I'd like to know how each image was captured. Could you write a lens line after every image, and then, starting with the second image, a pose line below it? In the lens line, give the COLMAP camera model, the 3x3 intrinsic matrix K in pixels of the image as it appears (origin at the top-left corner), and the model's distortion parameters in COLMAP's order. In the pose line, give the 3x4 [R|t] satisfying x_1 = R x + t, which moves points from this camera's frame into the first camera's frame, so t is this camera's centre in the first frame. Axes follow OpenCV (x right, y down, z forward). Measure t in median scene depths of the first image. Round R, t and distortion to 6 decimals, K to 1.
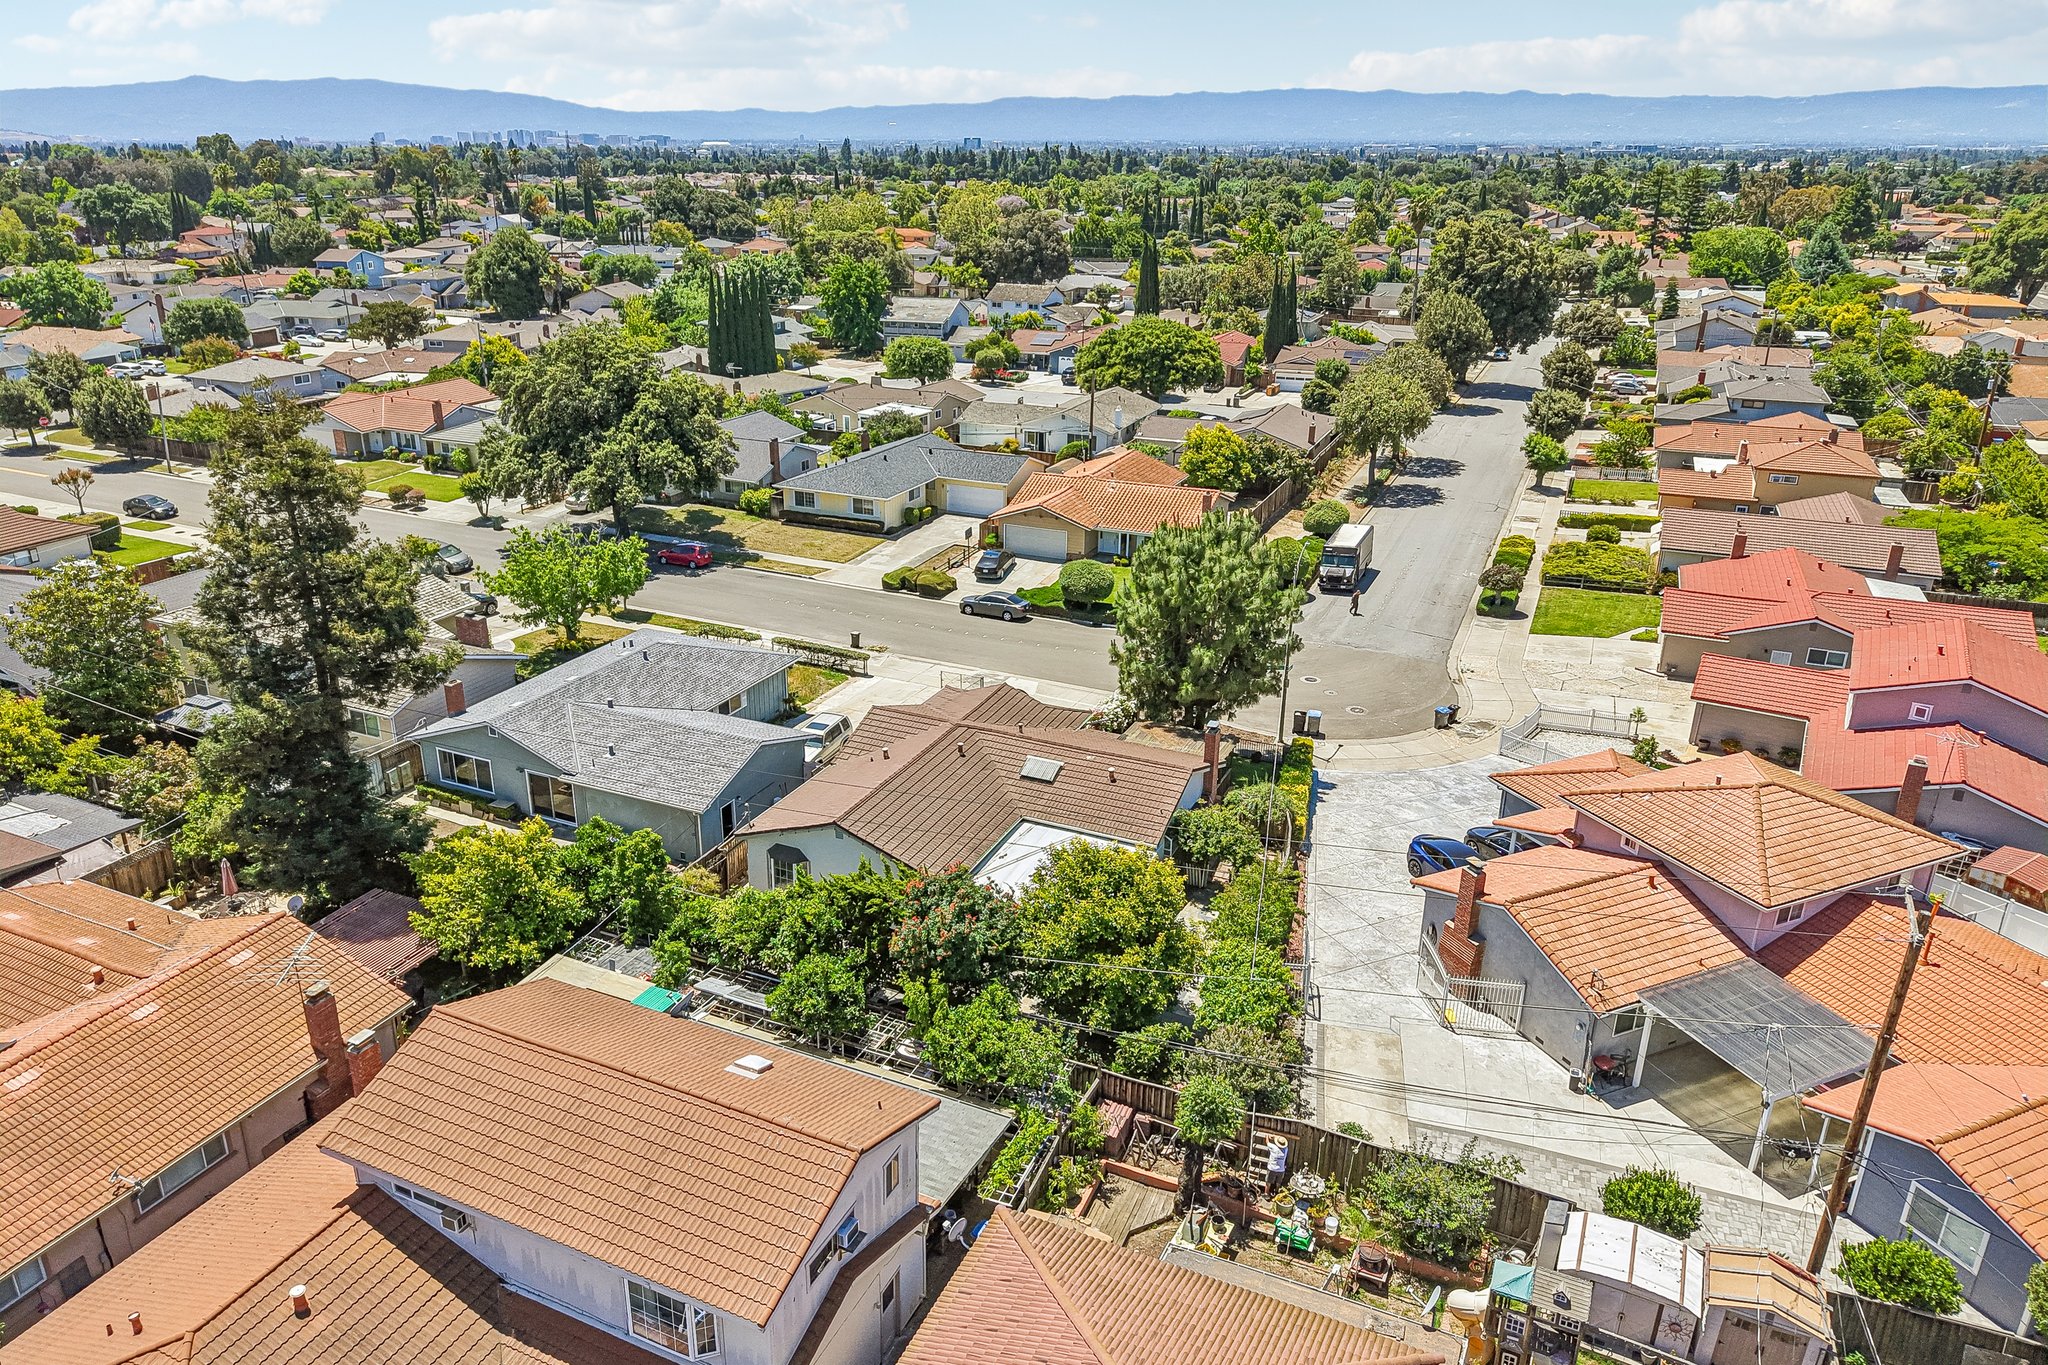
lens RADIAL K [[1370.8, 0, 1024.0], [0, 1370.8, 682.5], [0, 0, 1]] dist [0.014953, -0.013307]
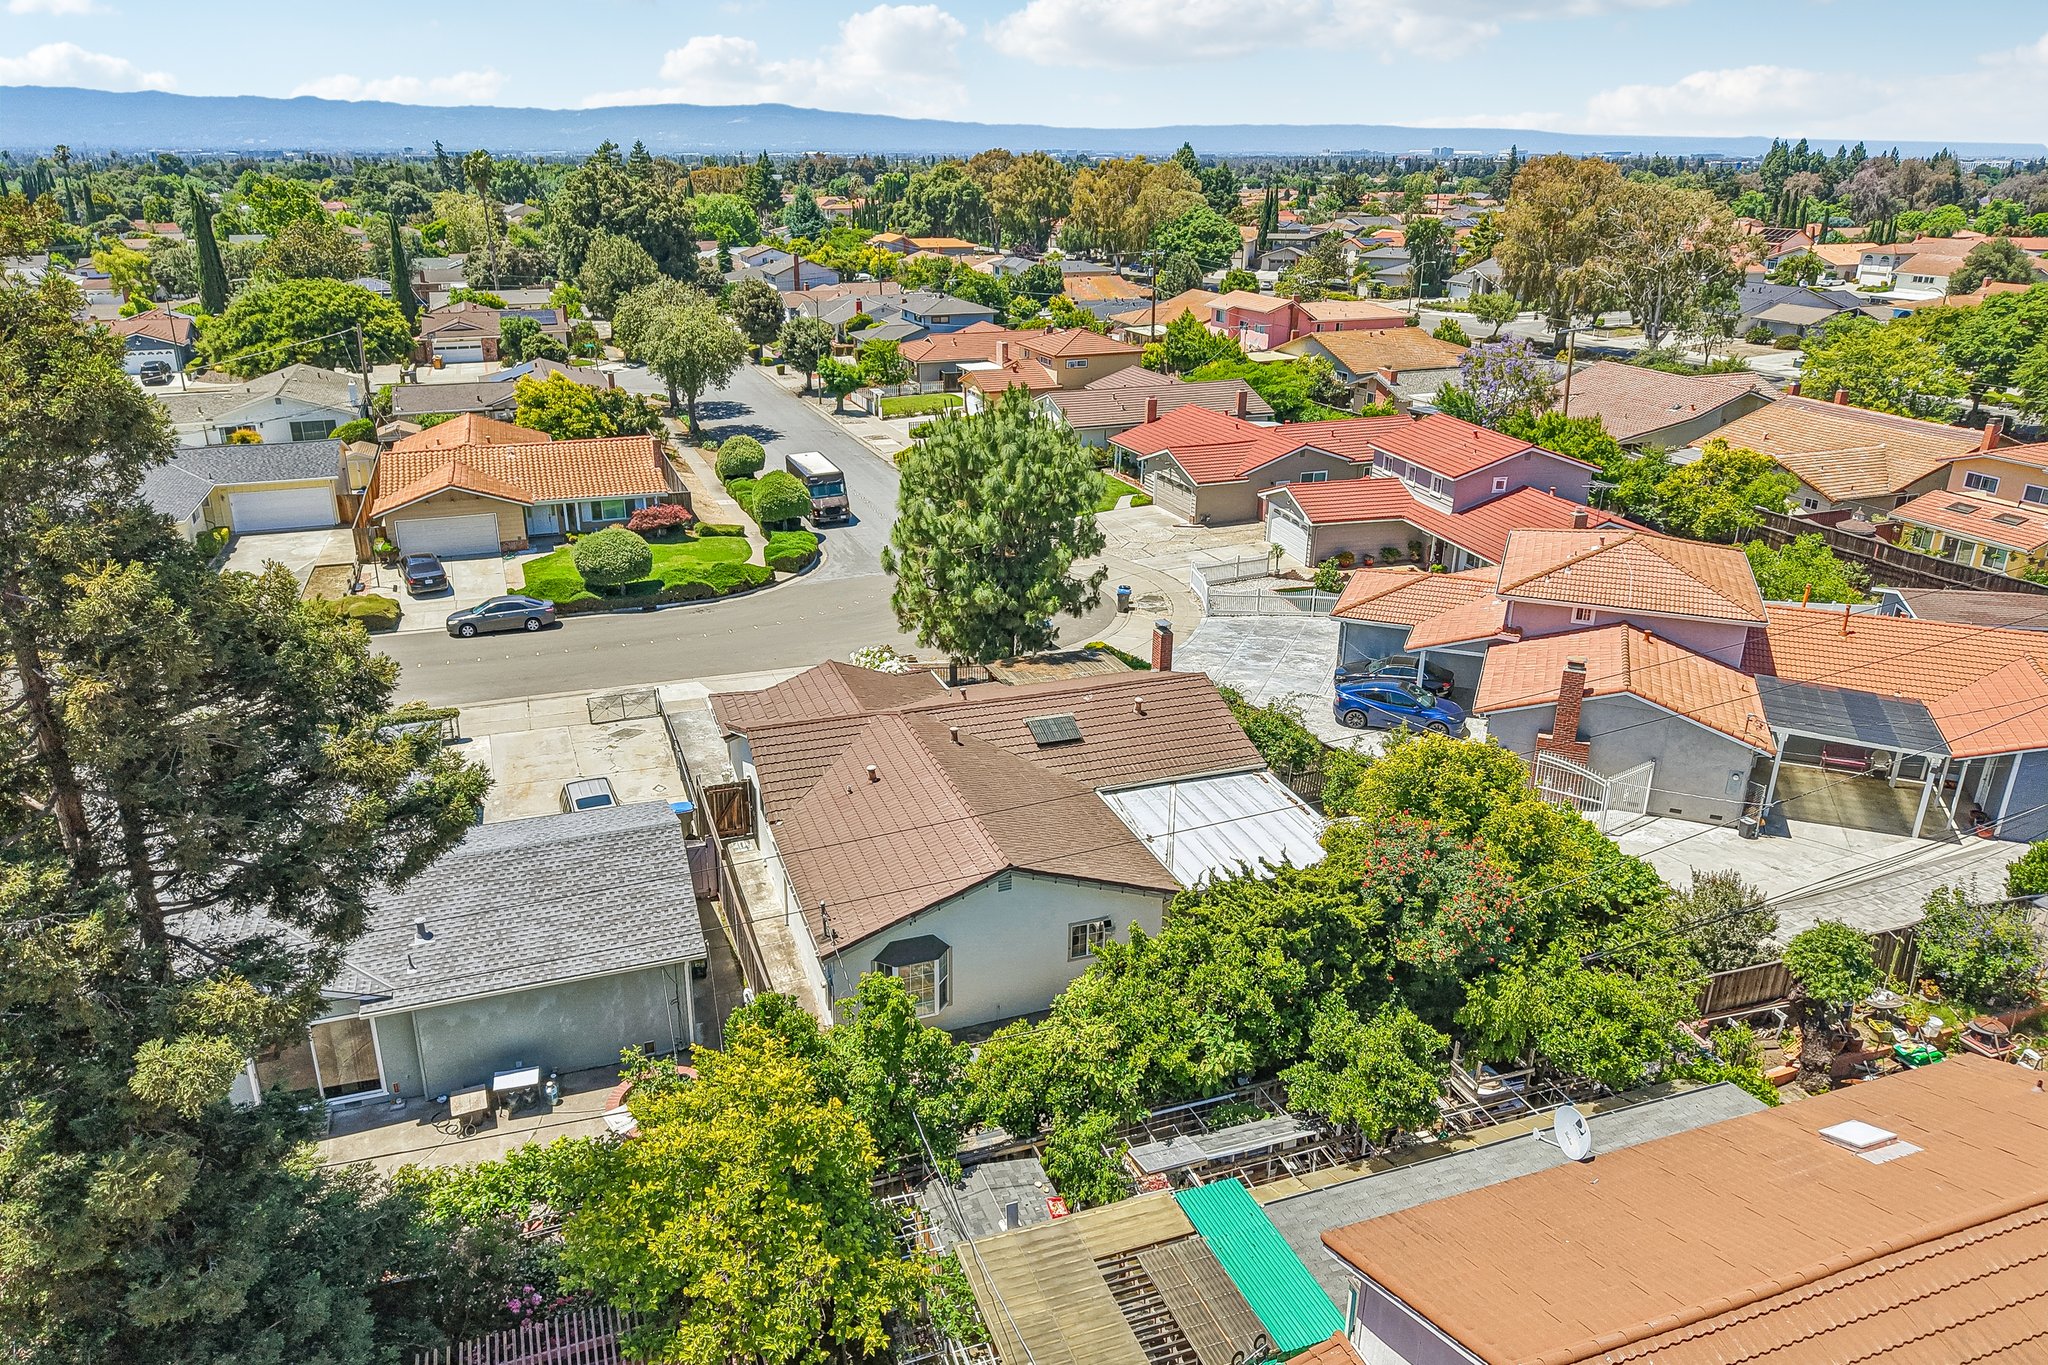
lens RADIAL K [[1370.8, 0, 1024.0], [0, 1370.8, 682.5], [0, 0, 1]] dist [0.014953, -0.013307]
pose [[0.720263, -0.253939, 0.645551, -0.266778], [0.256833, 0.962077, 0.091893, -0.017235], [-0.644405, 0.099611, 0.758169, 0.258654]]
